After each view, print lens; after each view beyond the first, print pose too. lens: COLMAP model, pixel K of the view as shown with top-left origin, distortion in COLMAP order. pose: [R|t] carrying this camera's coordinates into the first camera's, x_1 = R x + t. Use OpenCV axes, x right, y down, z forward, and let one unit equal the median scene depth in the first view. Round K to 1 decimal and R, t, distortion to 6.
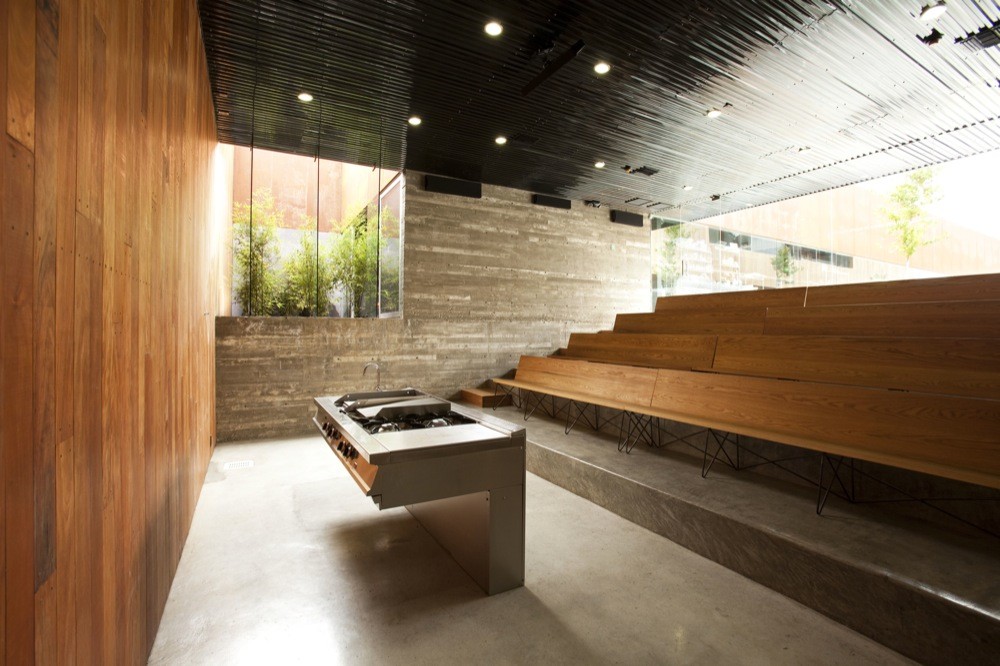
lens RADIAL K [[447.2, 0, 495.0], [0, 447.2, 328.0], [0, 0, 1]] dist [-0.055772, 0.023644]
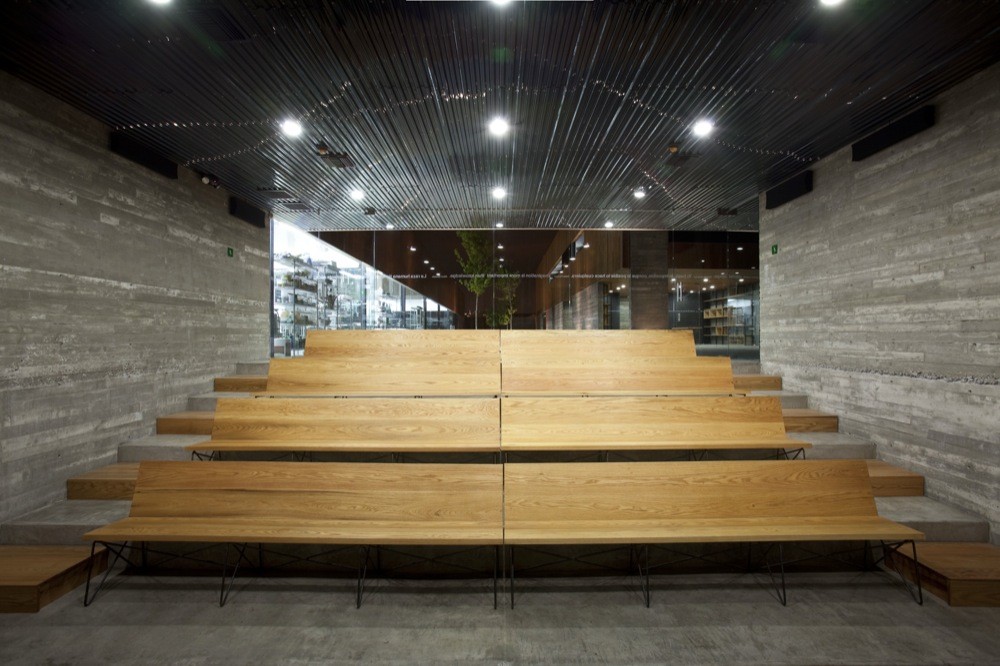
lens RADIAL K [[467.1, 0, 501.6], [0, 467.1, 340.6], [0, 0, 1]] dist [-0.073360, 0.042231]
pose [[0.489598, -0.017585, 0.871771, -0.153366], [0.008063, 0.999845, 0.015640, -0.064398], [-0.871911, -0.000628, 0.489664, 0.353391]]
